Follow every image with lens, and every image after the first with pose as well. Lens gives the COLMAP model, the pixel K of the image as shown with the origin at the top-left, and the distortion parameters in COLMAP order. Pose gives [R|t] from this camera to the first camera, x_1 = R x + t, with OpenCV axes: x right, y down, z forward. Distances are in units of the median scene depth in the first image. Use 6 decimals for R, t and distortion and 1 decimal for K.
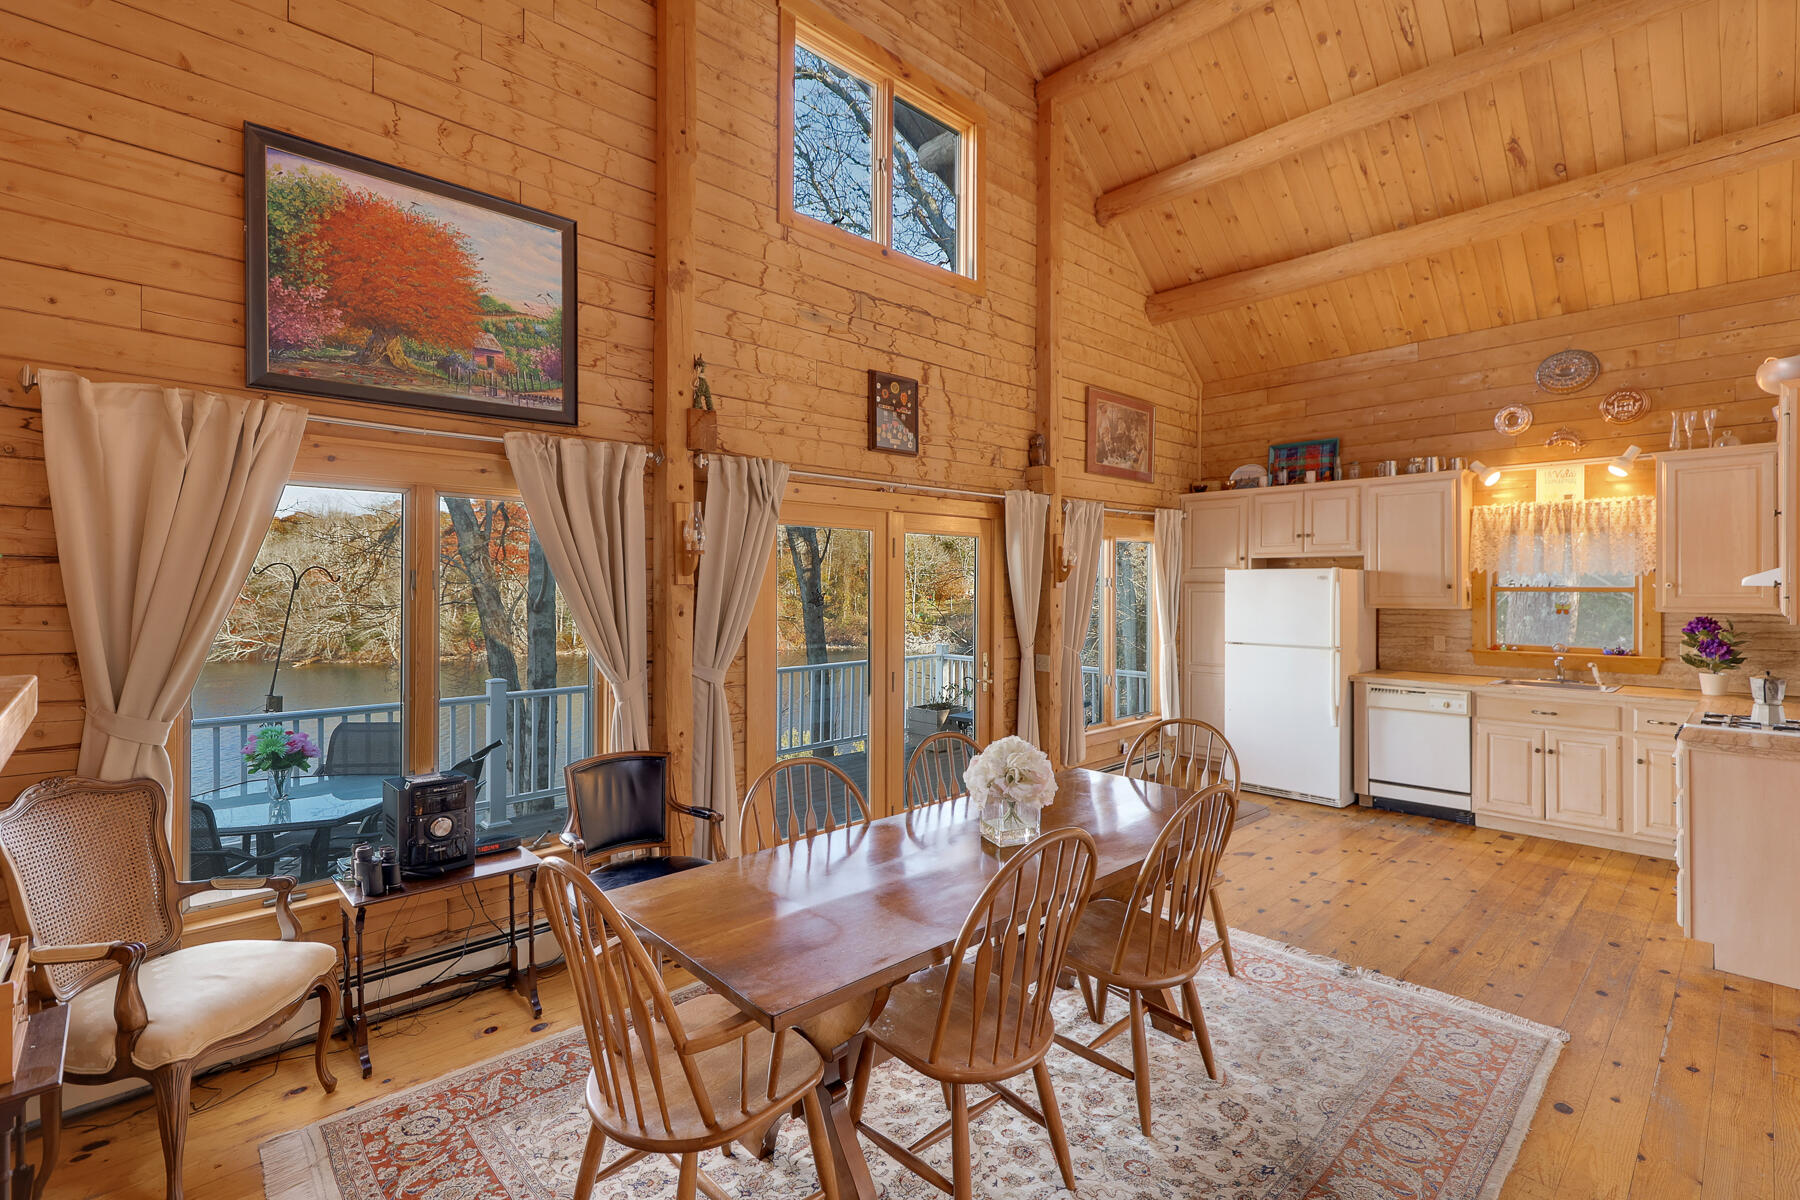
lens RADIAL K [[817.4, 0, 933.1], [0, 817.4, 583.7], [0, 0, 1]] dist [-0.002567, 0.000484]
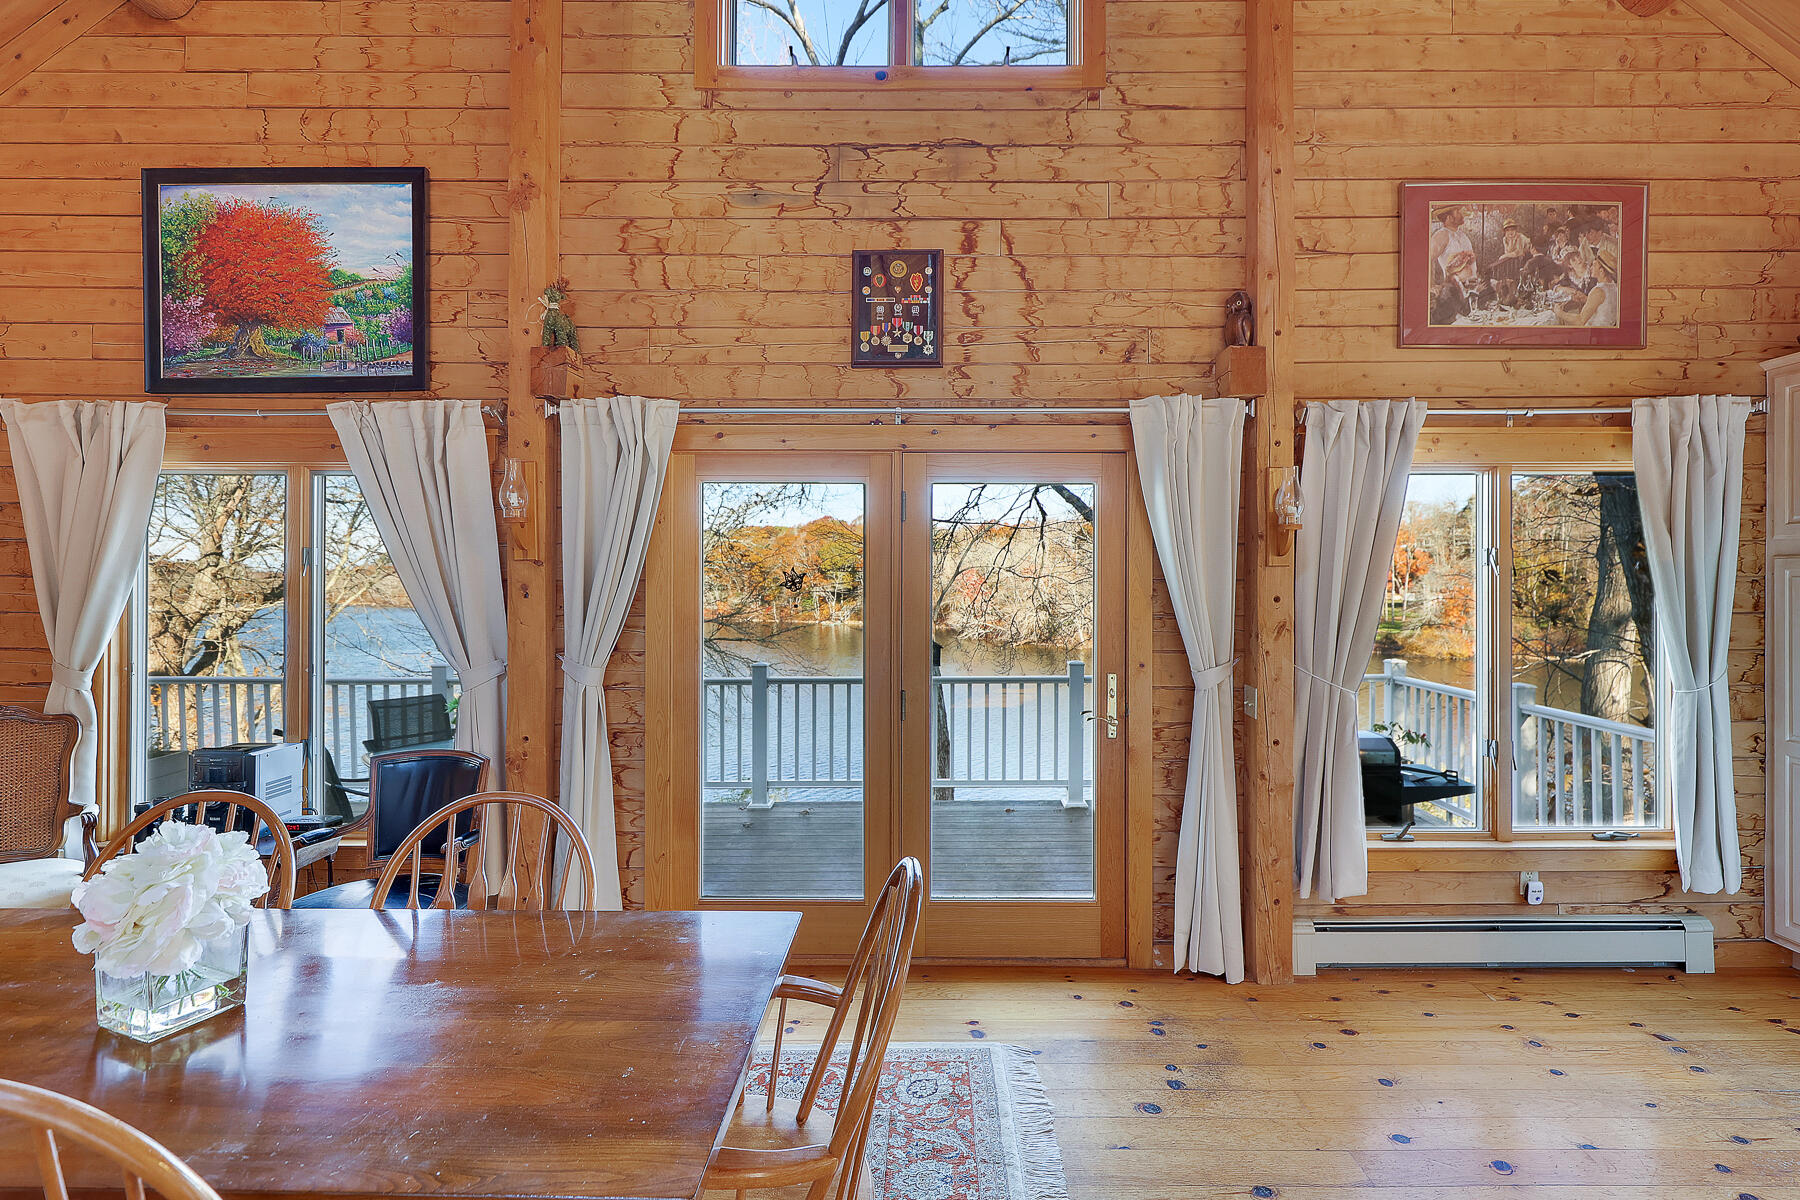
lens RADIAL K [[845.5, 0, 913.9], [0, 845.5, 569.4], [0, 0, 1]] dist [-0.002706, -0.000235]
pose [[0.711853, -0.005732, -0.702306, 0.422141], [0.001534, 0.999977, -0.006607, 0.012218], [0.702327, 0.003626, 0.711845, 0.480203]]
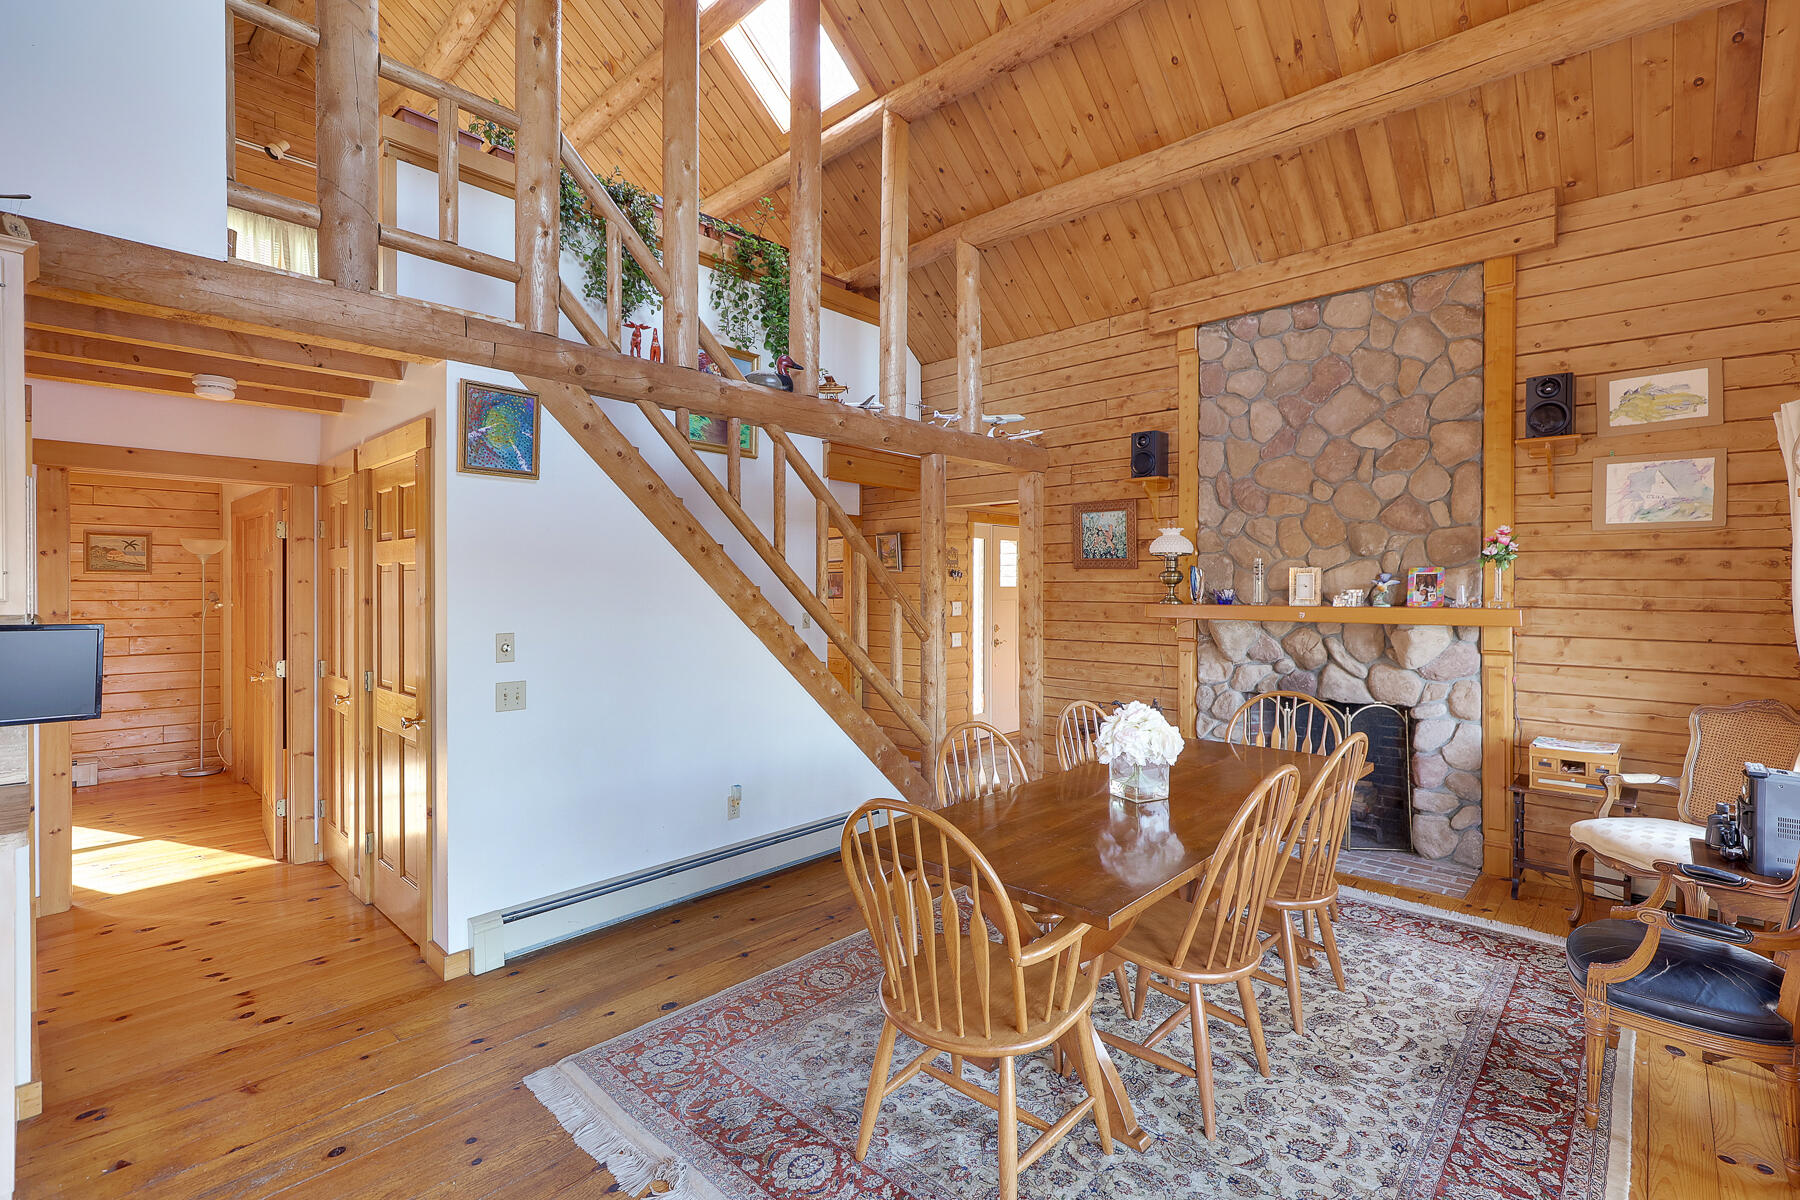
lens RADIAL K [[817.4, 0, 892.1], [0, 817.4, 588.6], [0, 0, 1]] dist [-0.002567, 0.000484]
pose [[-0.999526, -0.000283, -0.030779, 0.236533], [-0.000135, 0.999988, -0.004819, 0.019901], [0.030780, -0.004813, -0.999515, 1.076825]]
